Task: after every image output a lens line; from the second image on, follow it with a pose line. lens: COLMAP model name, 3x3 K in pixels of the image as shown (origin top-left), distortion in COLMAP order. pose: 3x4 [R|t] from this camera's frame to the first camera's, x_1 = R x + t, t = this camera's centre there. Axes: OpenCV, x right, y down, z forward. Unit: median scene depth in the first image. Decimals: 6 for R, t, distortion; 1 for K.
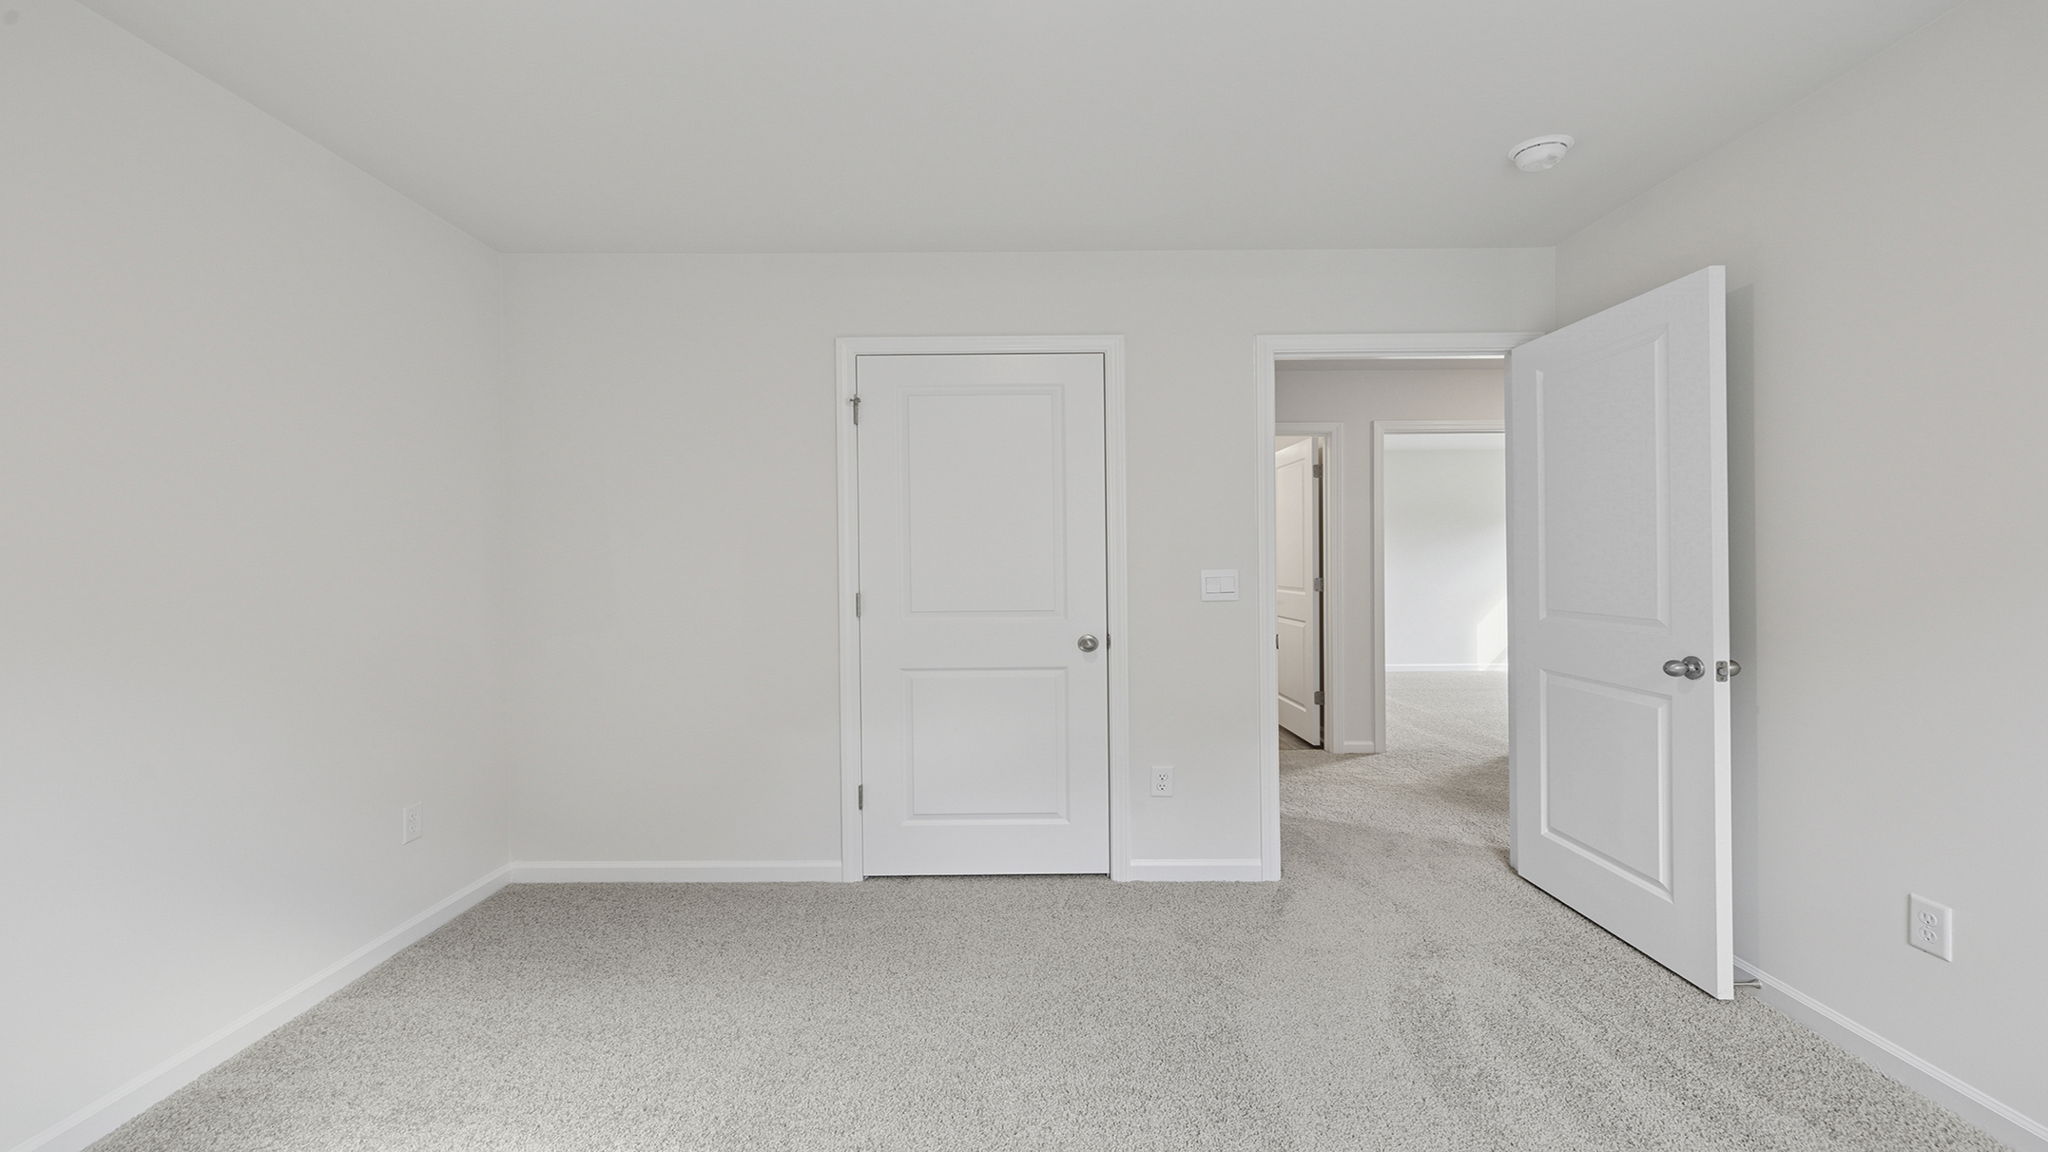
lens RADIAL K [[890.7, 0, 1024.0], [0, 890.7, 576.0], [0, 0, 1]] dist [-0.000104, -0.000001]
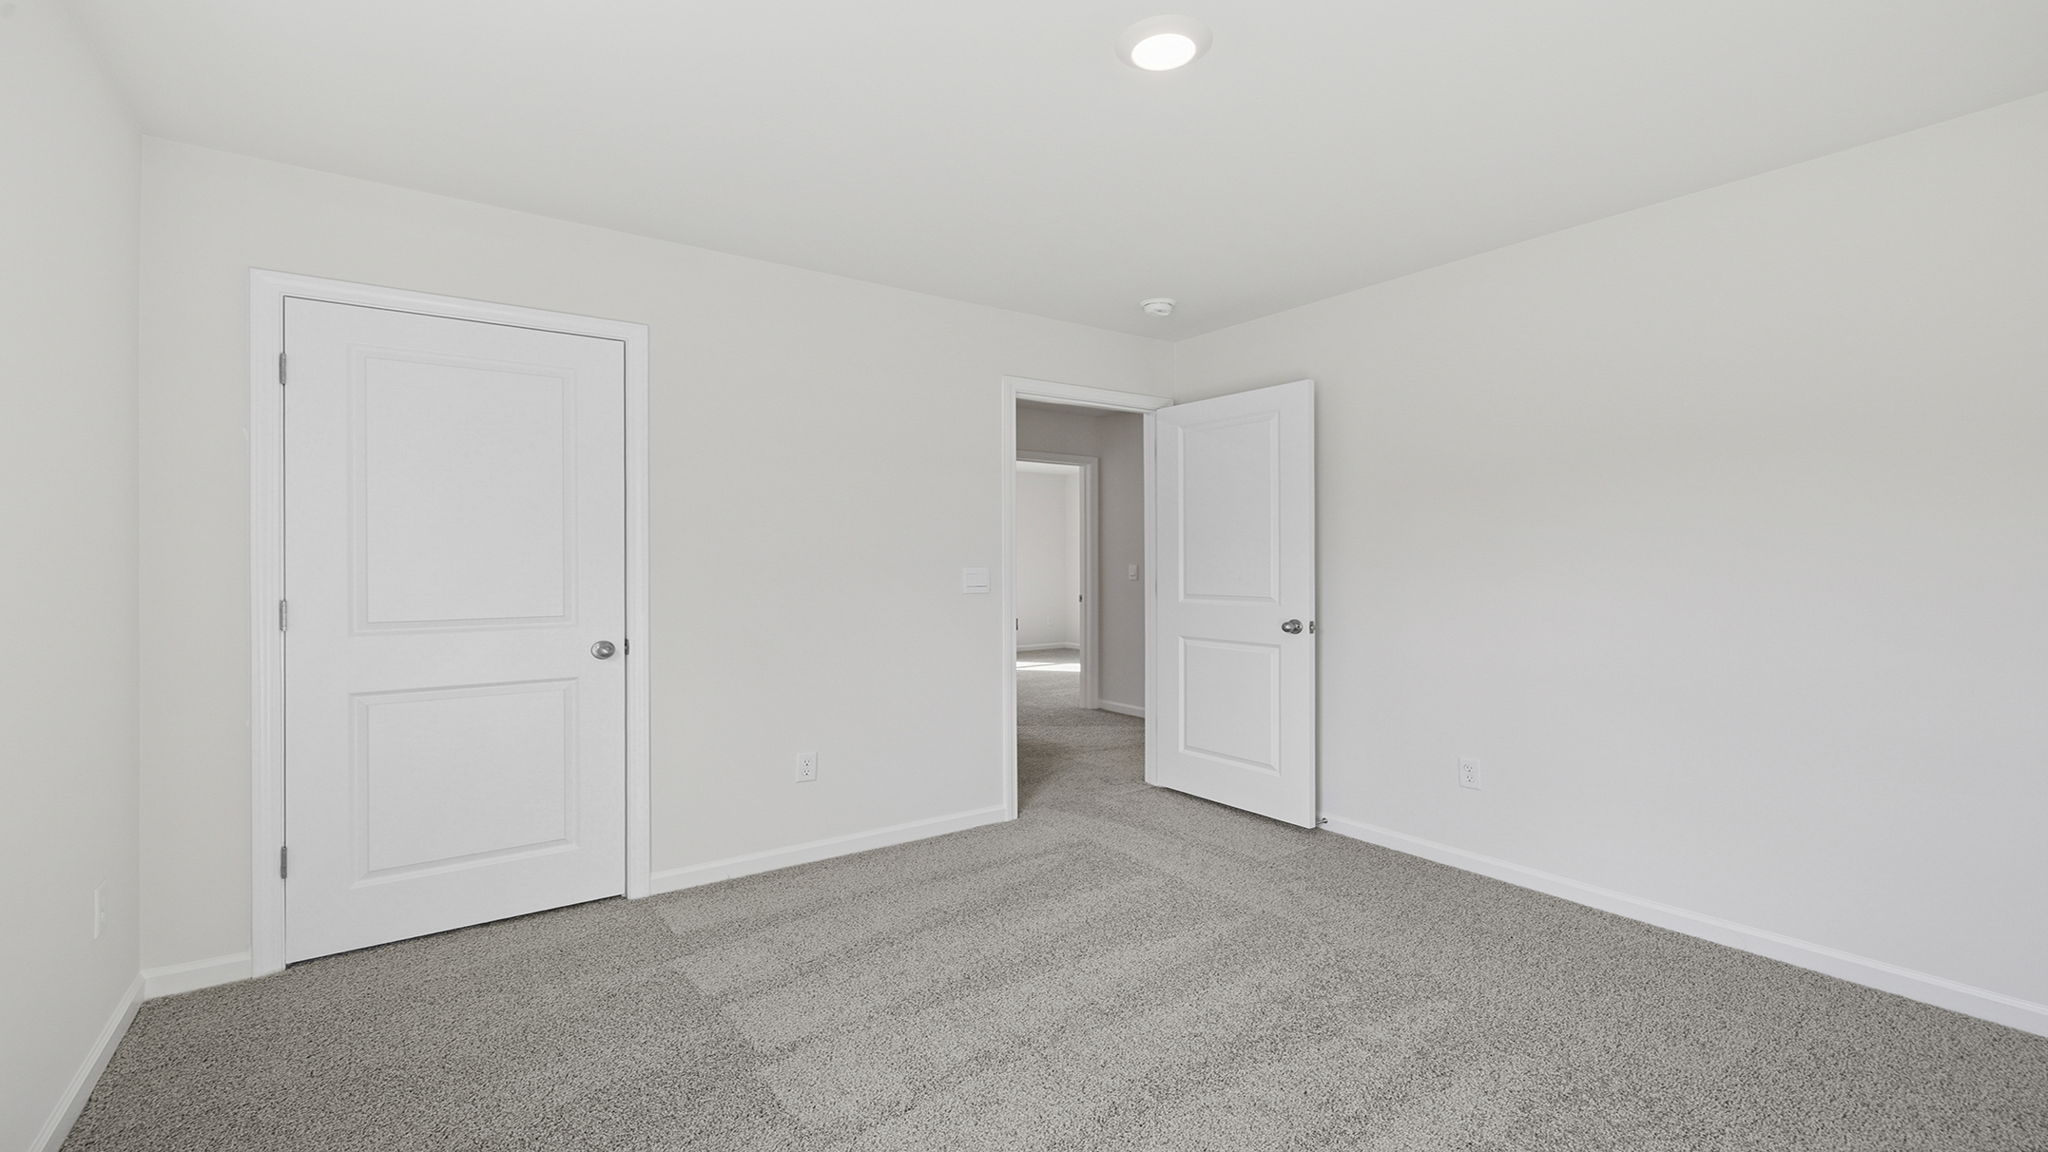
lens RADIAL K [[872.4, 0, 1024.7], [0, 872.4, 565.1], [0, 0, 1]] dist [-0.000189, 0.000530]
pose [[0.811807, 0.001954, 0.583923, -0.414017], [0.006497, 0.999902, -0.012378, 0.006168], [-0.583890, 0.013842, 0.811715, 0.004610]]
